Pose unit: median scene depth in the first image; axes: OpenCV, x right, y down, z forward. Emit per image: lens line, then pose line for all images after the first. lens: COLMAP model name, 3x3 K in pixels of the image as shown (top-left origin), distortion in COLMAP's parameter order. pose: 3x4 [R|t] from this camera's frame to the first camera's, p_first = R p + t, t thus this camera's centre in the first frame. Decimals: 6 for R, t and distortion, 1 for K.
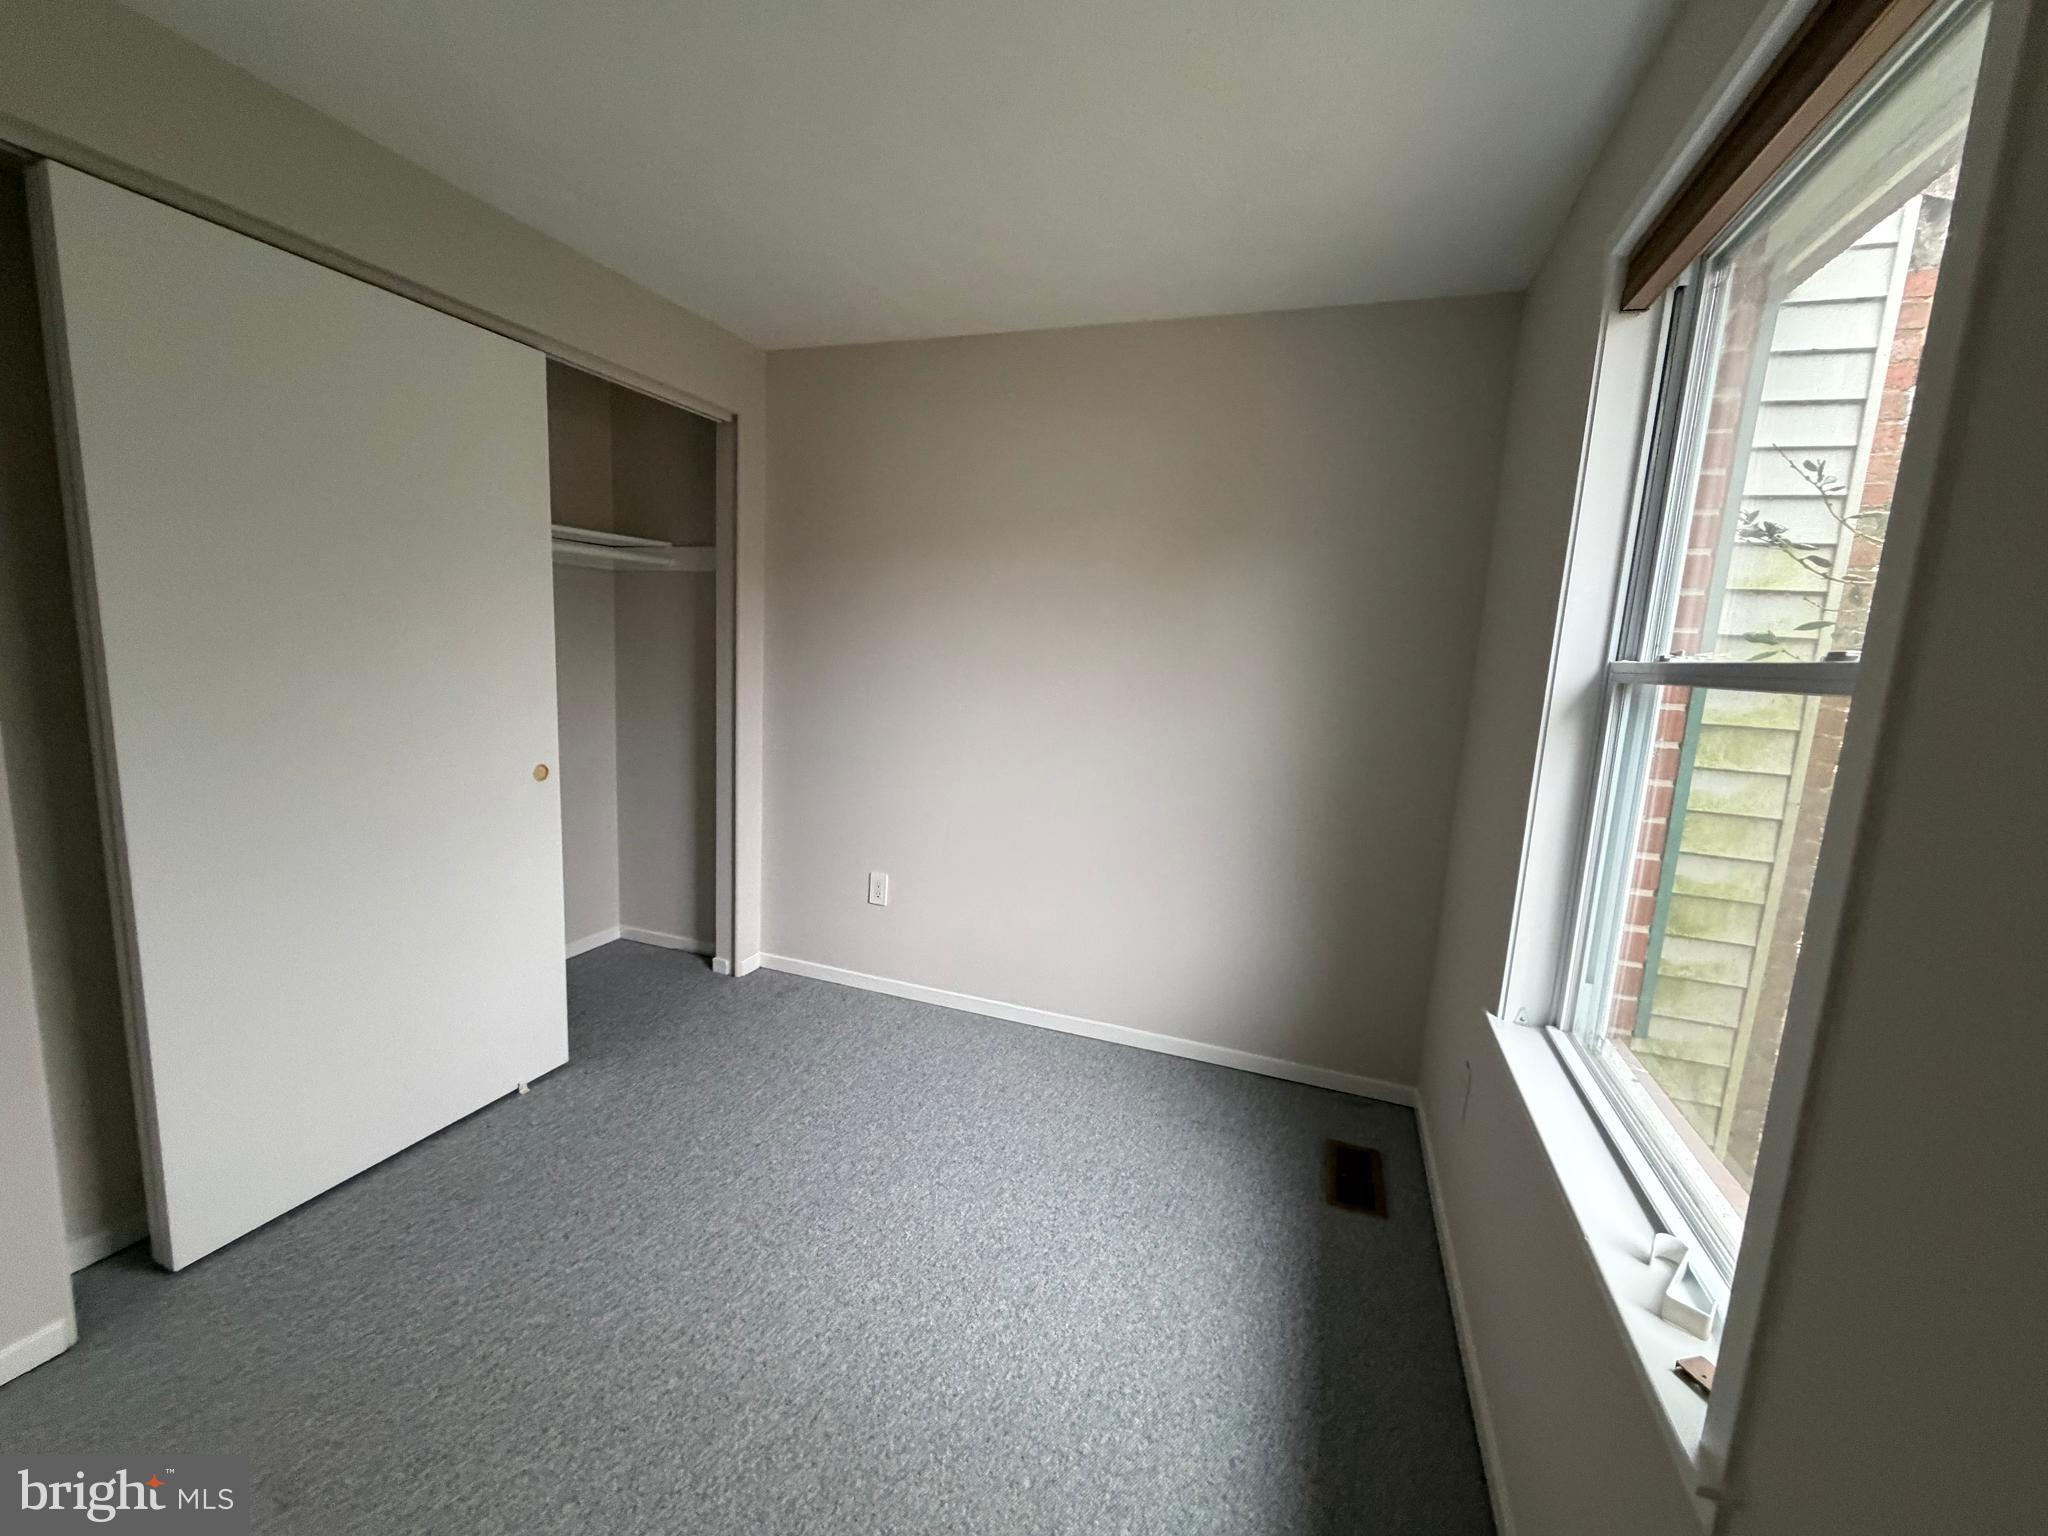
lens RADIAL K [[815.8, 0, 1021.2], [0, 815.8, 772.3], [0, 0, 1]] dist [-0.001947, -0.000080]
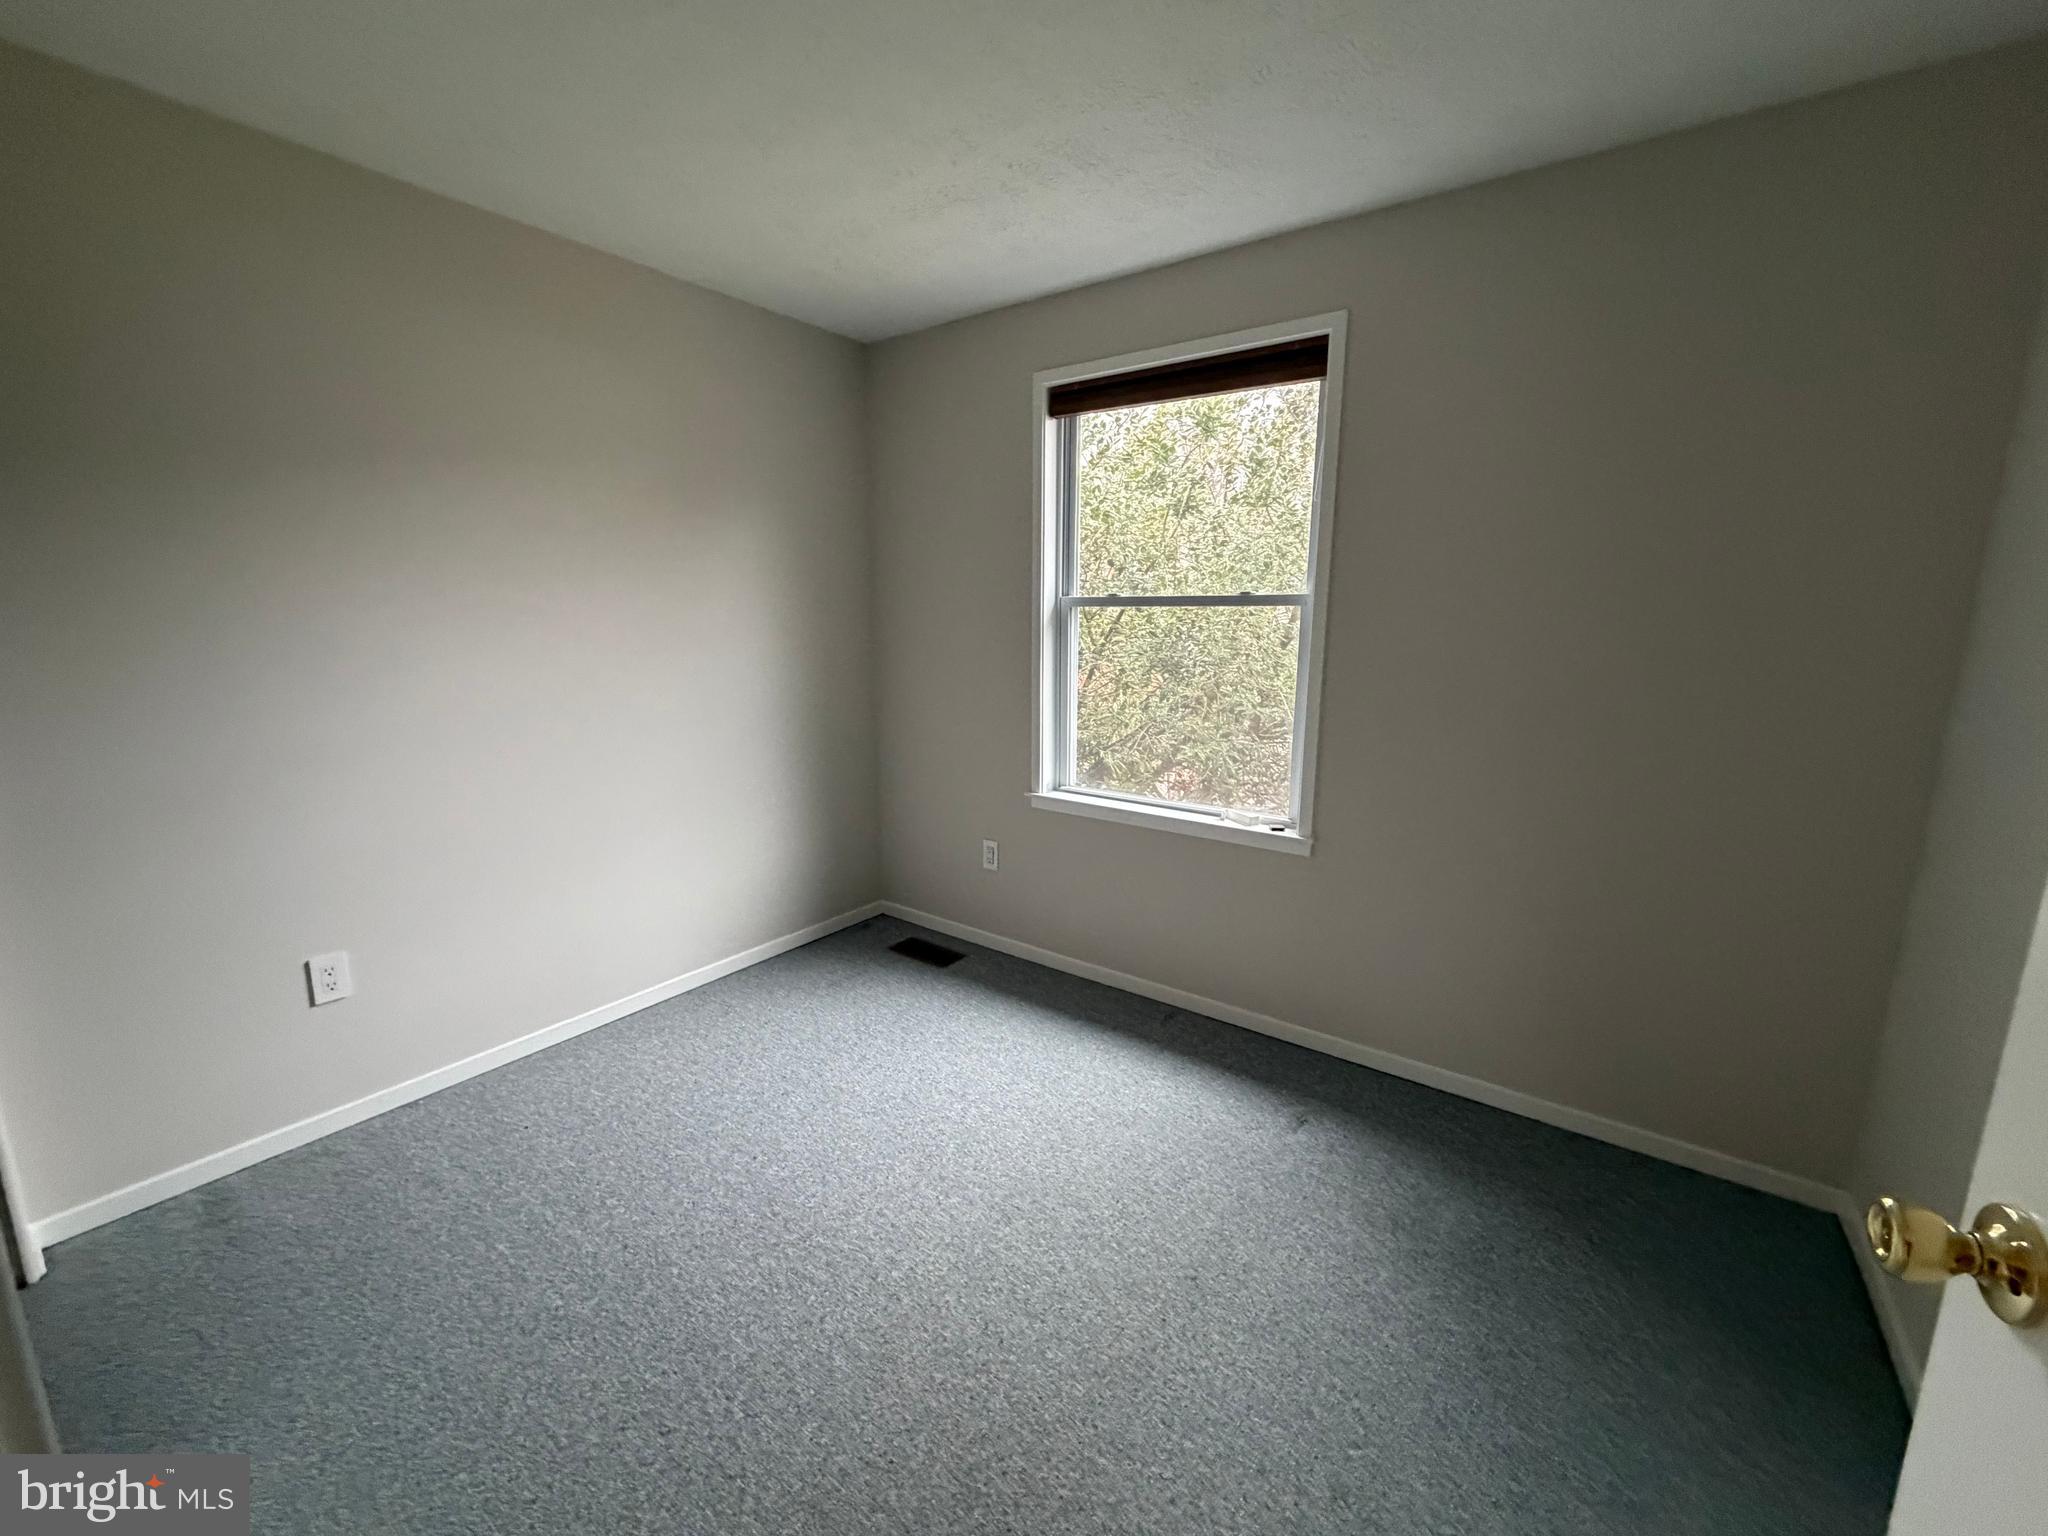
lens RADIAL K [[815.8, 0, 1021.1], [0, 815.8, 767.2], [0, 0, 1]] dist [-0.001947, -0.000080]
pose [[0.282834, -0.229144, 0.931396, -0.704342], [0.159554, 0.968755, 0.189885, -0.071513], [-0.945805, 0.094902, 0.310557, 0.283951]]
